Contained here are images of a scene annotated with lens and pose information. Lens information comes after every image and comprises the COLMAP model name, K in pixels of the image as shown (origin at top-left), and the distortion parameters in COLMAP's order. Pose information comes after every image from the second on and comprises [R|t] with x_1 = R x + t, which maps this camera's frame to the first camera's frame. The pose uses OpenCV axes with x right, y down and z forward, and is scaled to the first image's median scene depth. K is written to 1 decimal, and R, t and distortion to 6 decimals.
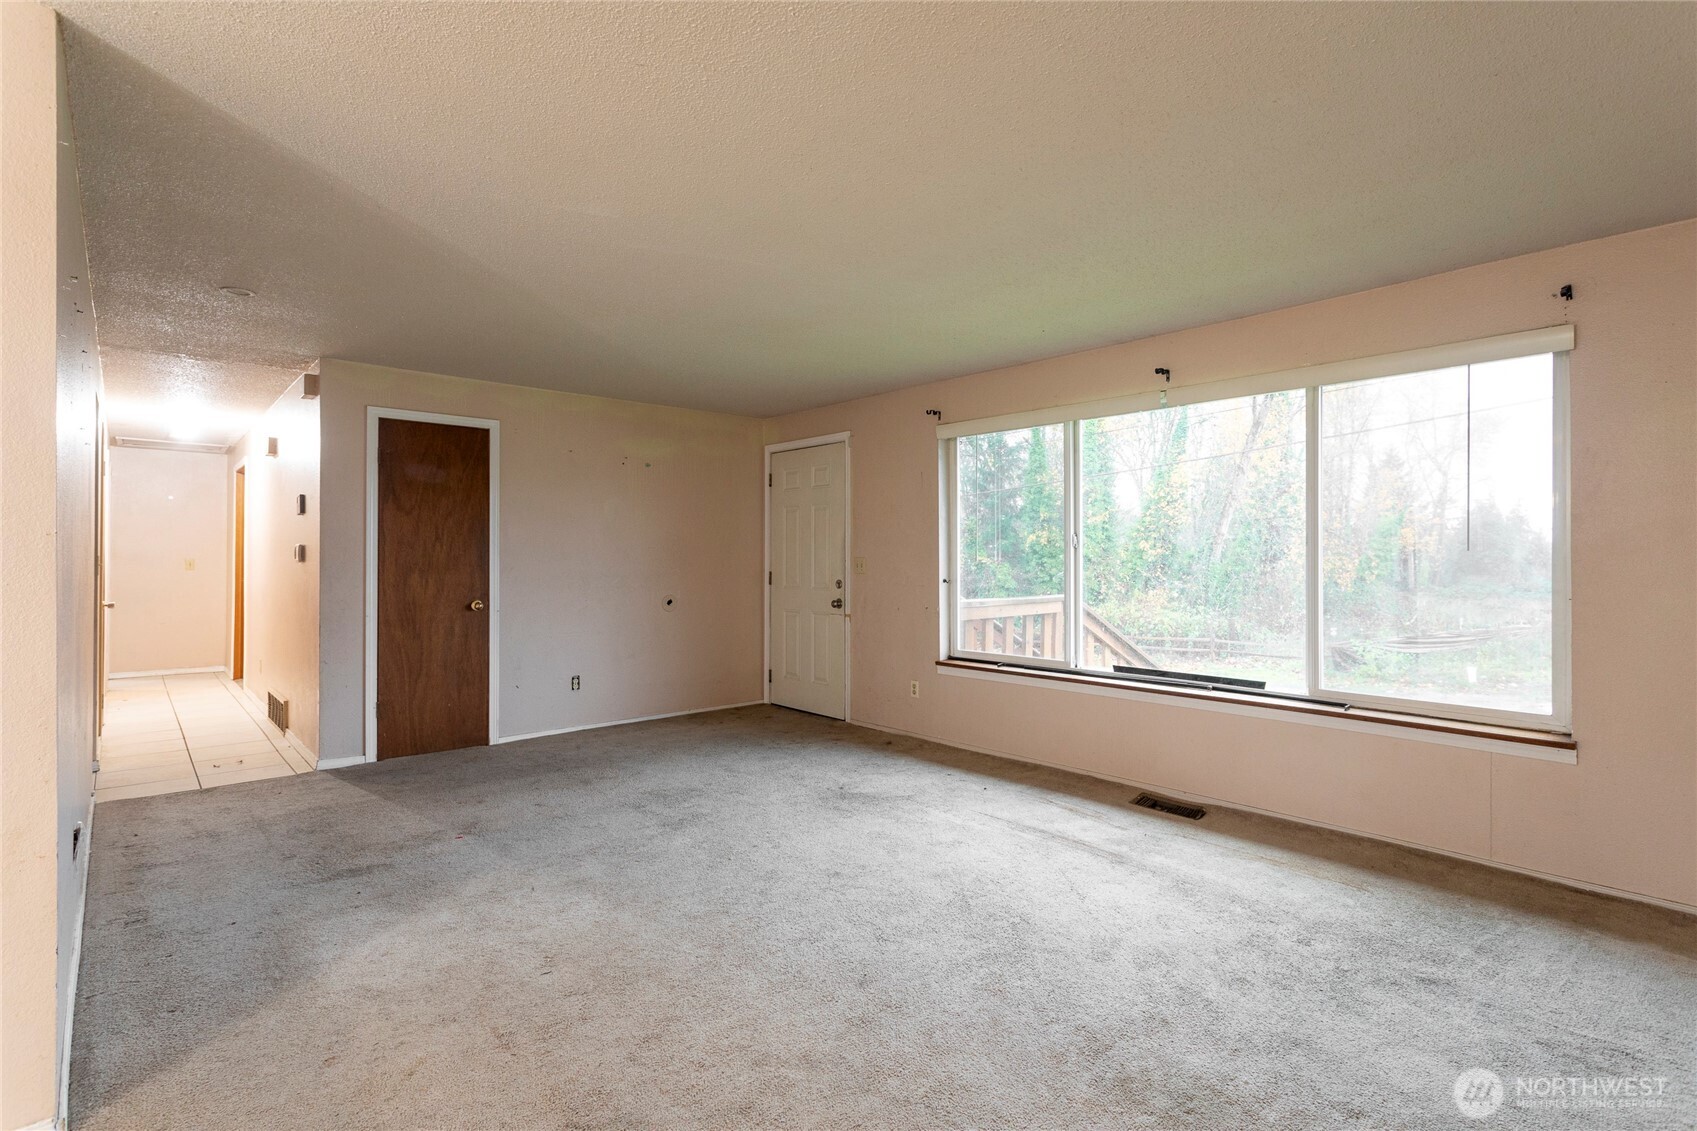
lens RADIAL K [[811.9, 0, 852.6], [0, 811.9, 547.6], [0, 0, 1]] dist [0.005740, 0.001179]
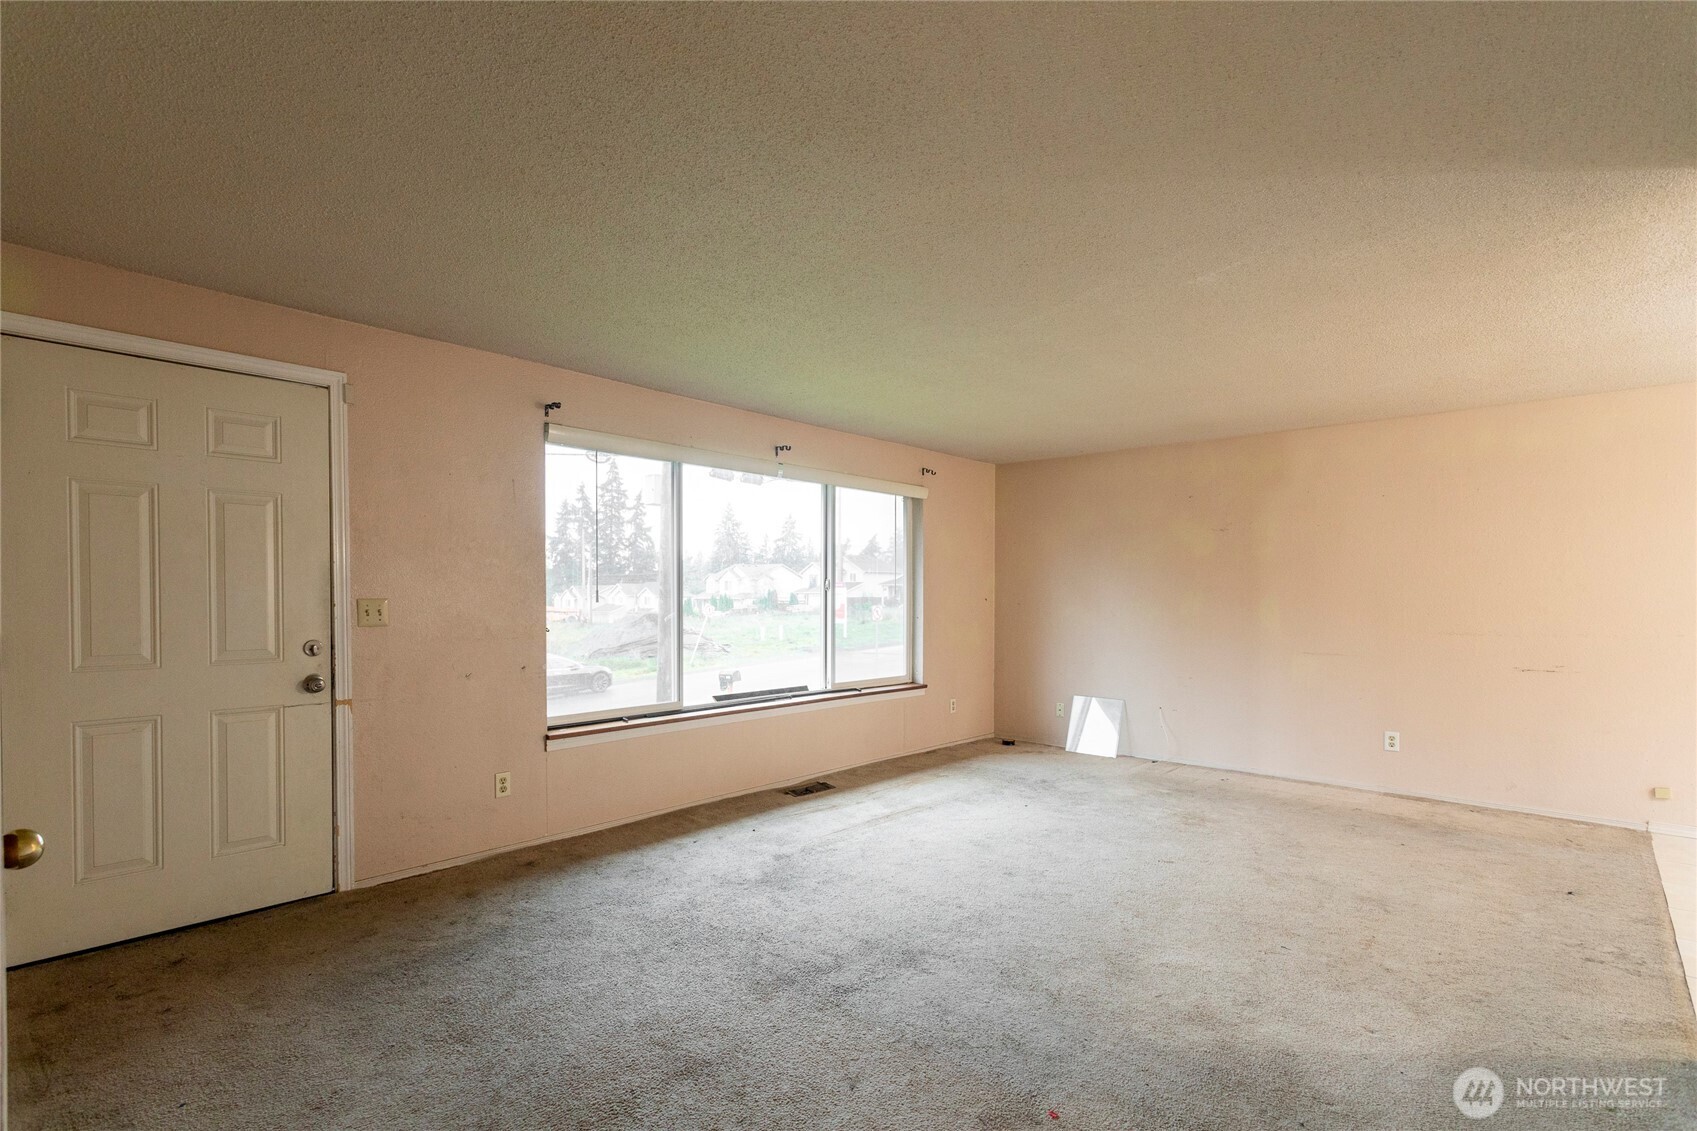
lens RADIAL K [[813.3, 0, 843.3], [0, 813.3, 607.4], [0, 0, 1]] dist [-0.000655, 0.000185]
pose [[-0.103424, -0.015354, 0.994519, -0.968872], [-0.014473, 0.999798, 0.013931, 0.008484], [-0.994532, -0.012953, -0.103625, 1.154015]]
